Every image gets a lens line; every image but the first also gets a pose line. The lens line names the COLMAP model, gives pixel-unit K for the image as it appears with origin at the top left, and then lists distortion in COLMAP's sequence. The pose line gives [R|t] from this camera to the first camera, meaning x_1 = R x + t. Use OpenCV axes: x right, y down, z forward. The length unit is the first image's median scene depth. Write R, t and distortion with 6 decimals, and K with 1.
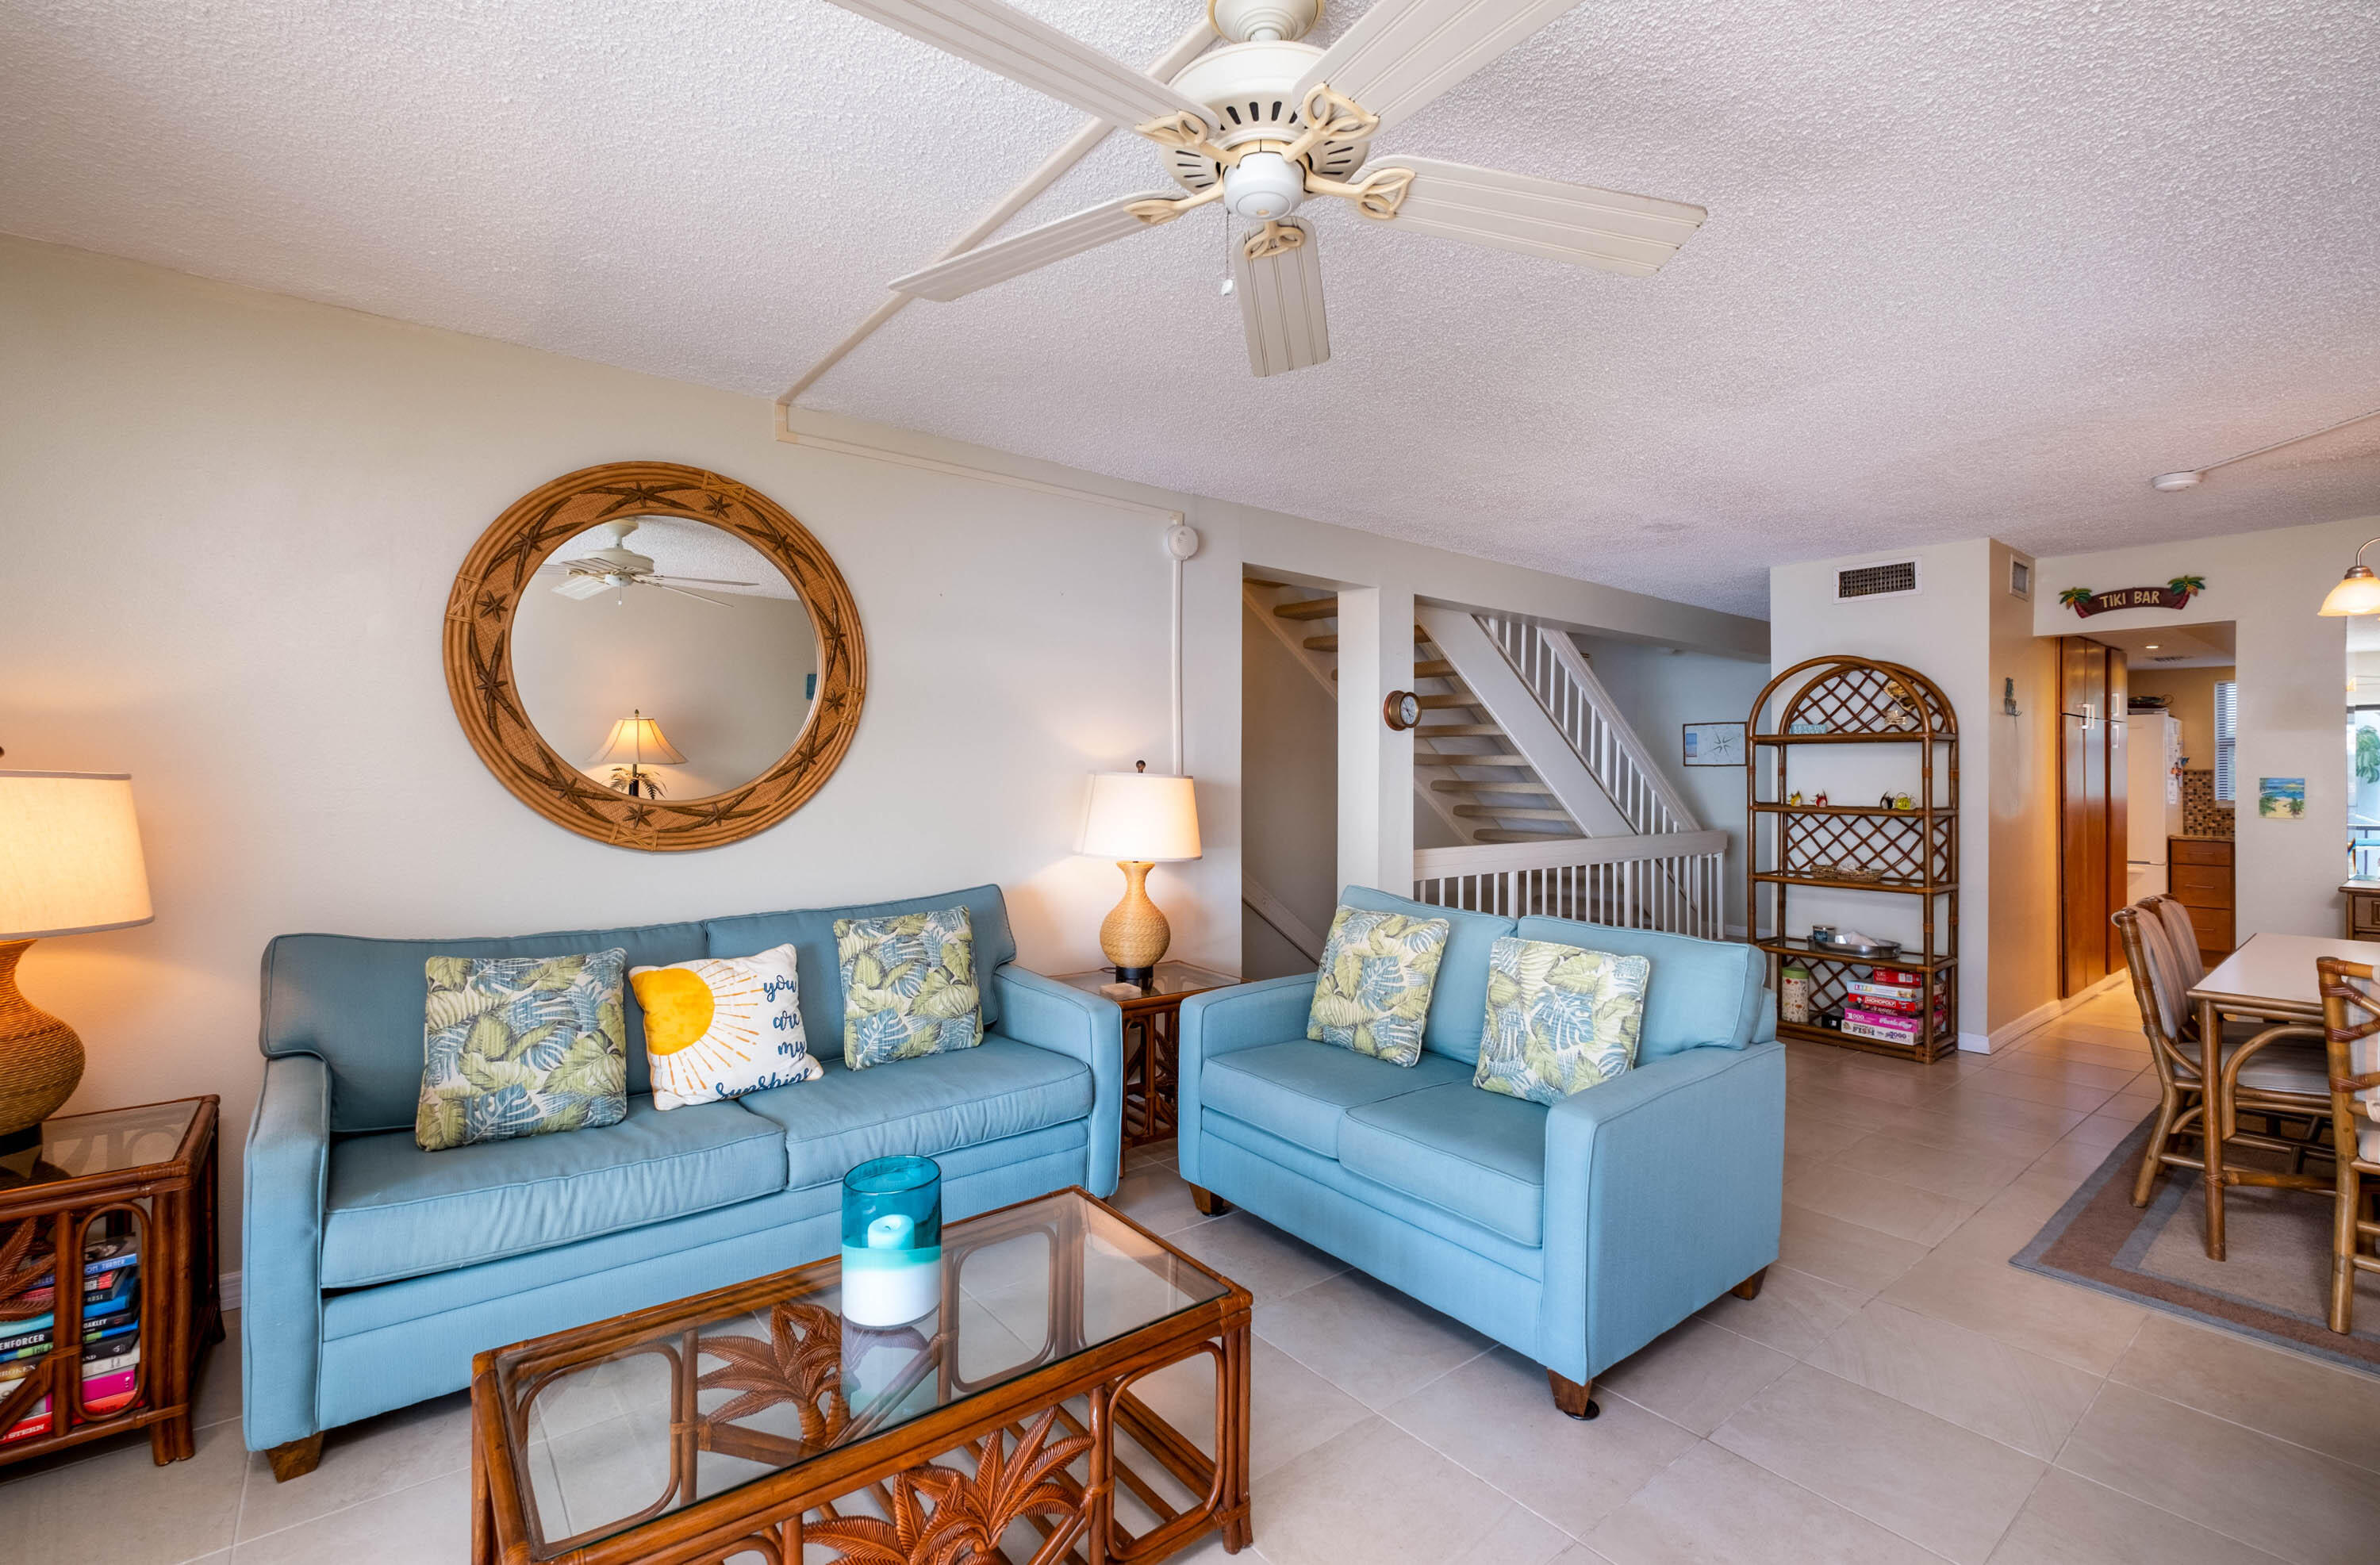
lens RADIAL K [[1039.6, 0, 1190.0], [0, 1039.6, 782.5], [0, 0, 1]] dist [-0.003261, -0.000359]
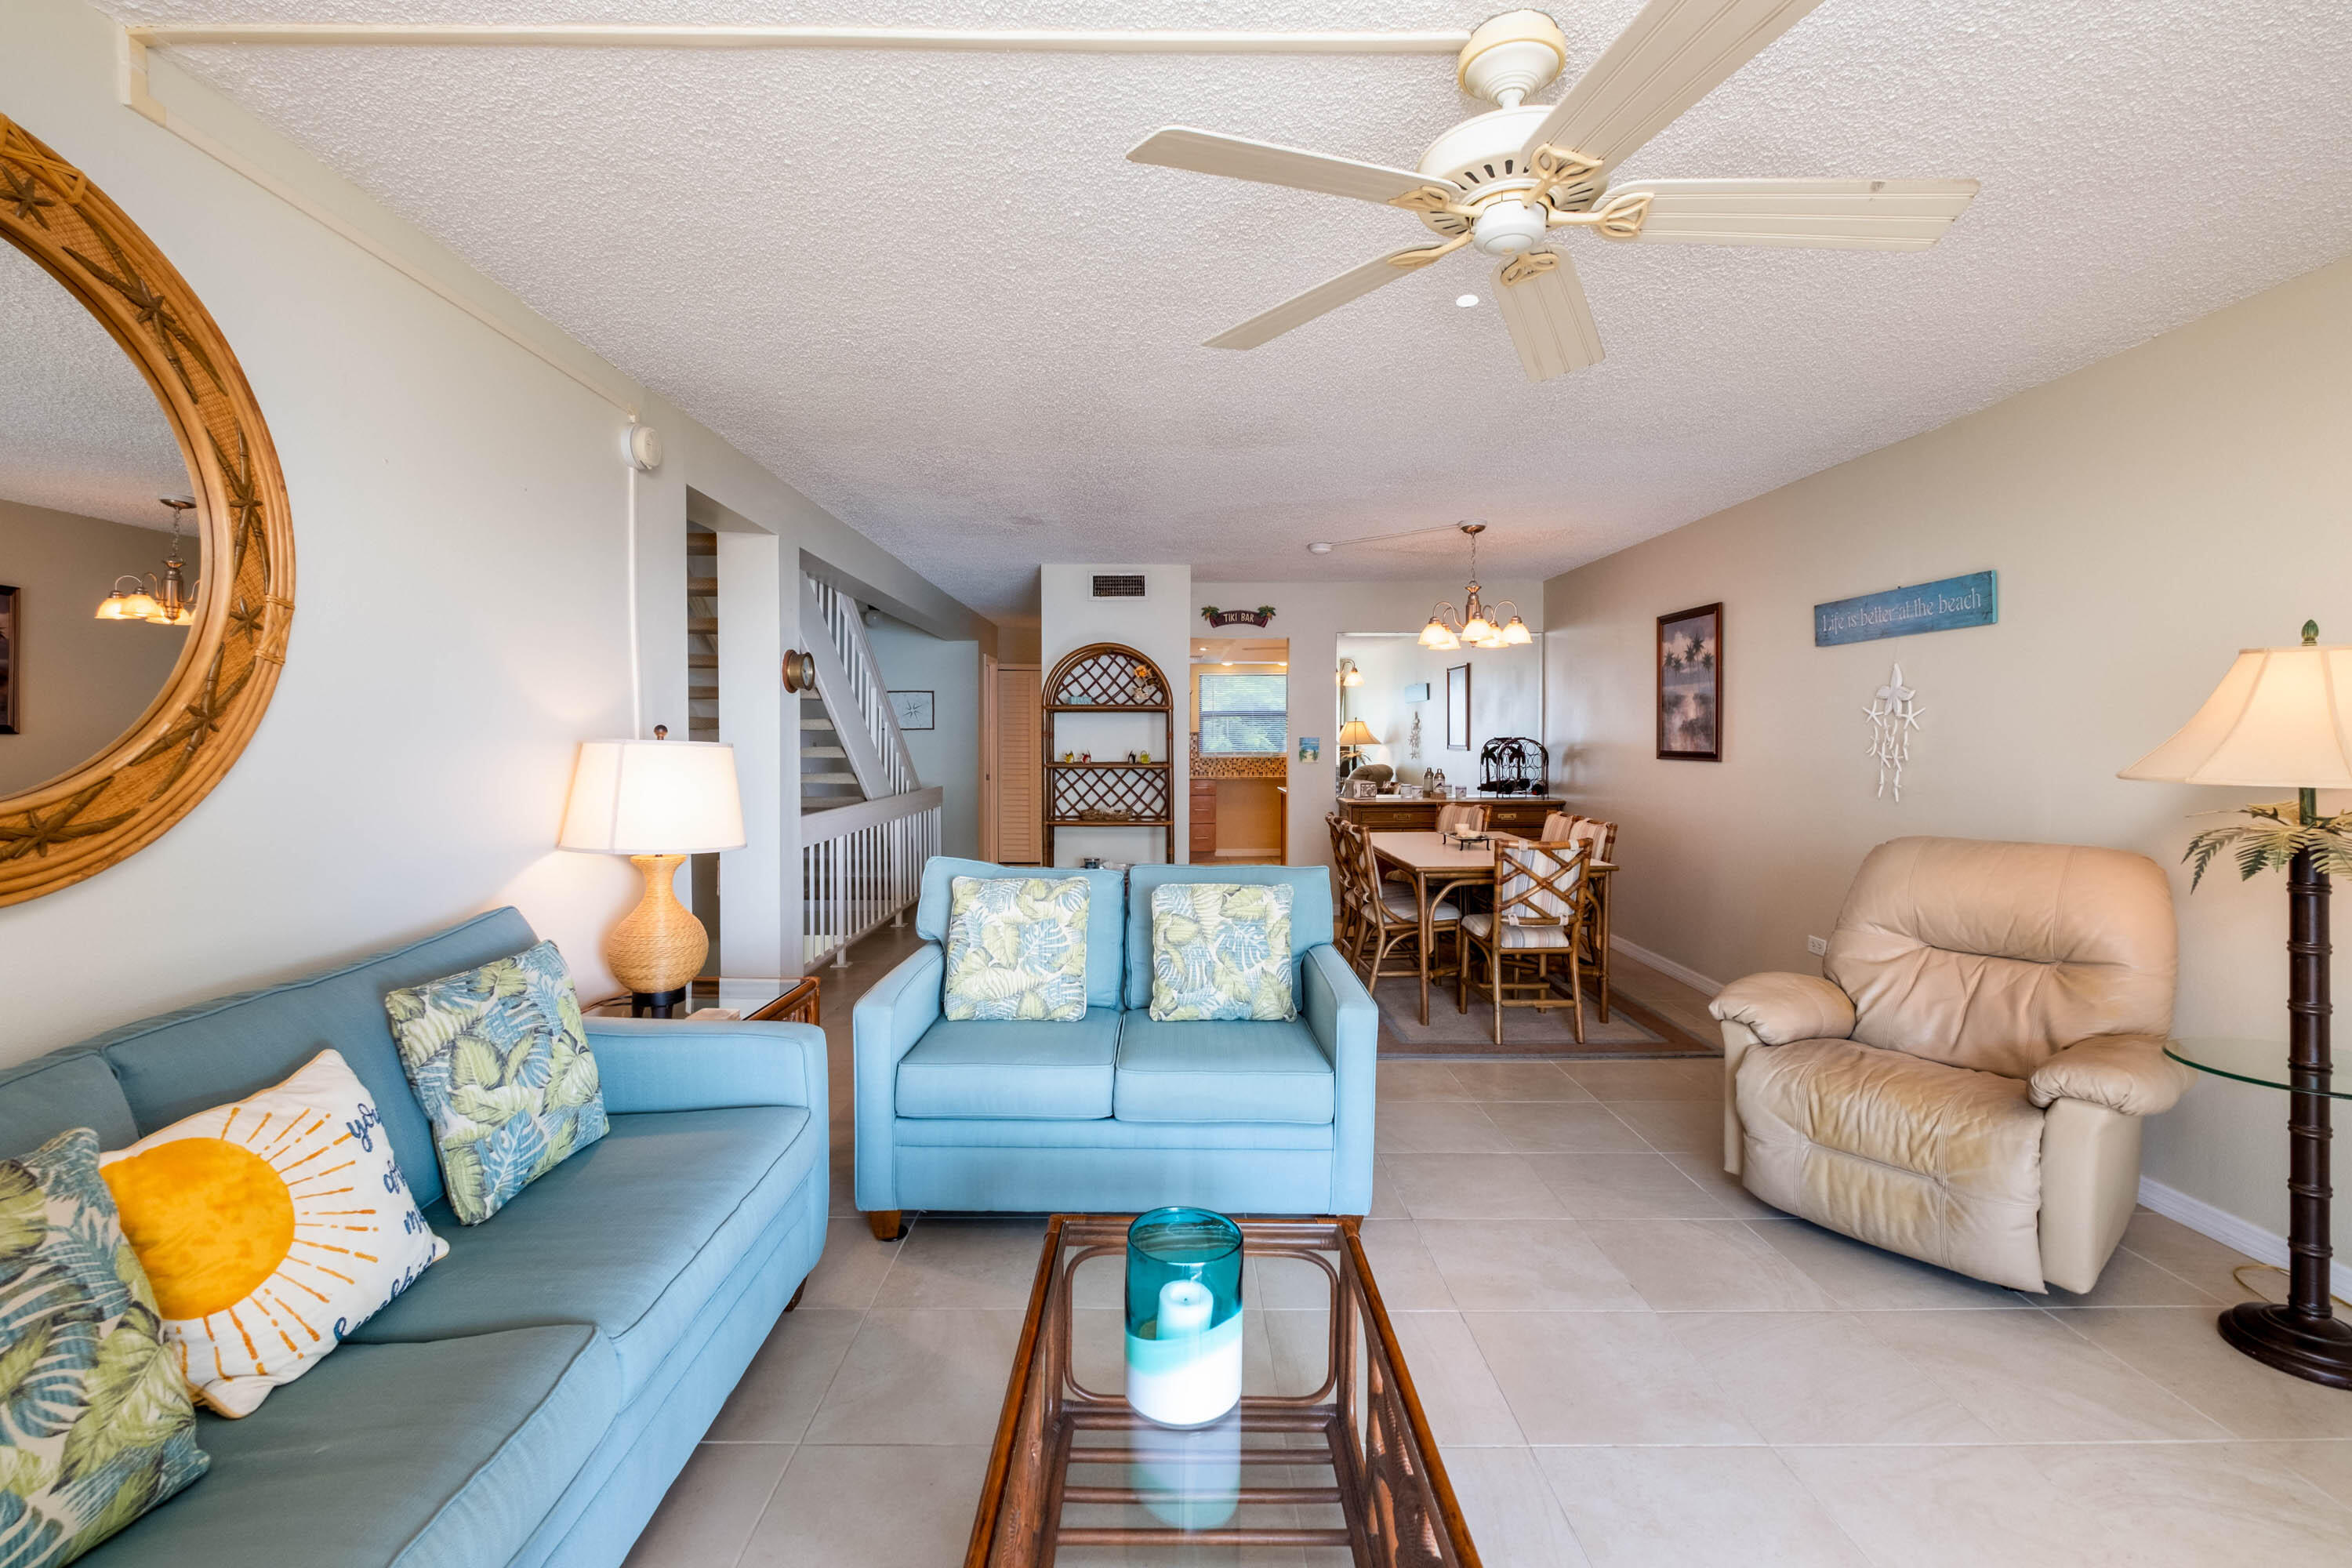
lens RADIAL K [[1016.2, 0, 1168.2], [0, 1016.2, 773.4], [0, 0, 1]] dist [-0.006347, -0.000647]
pose [[0.619525, -0.033712, 0.784253, -0.312313], [0.011308, 0.999357, 0.034026, -0.004884], [-0.784895, -0.012211, 0.619508, 0.178419]]
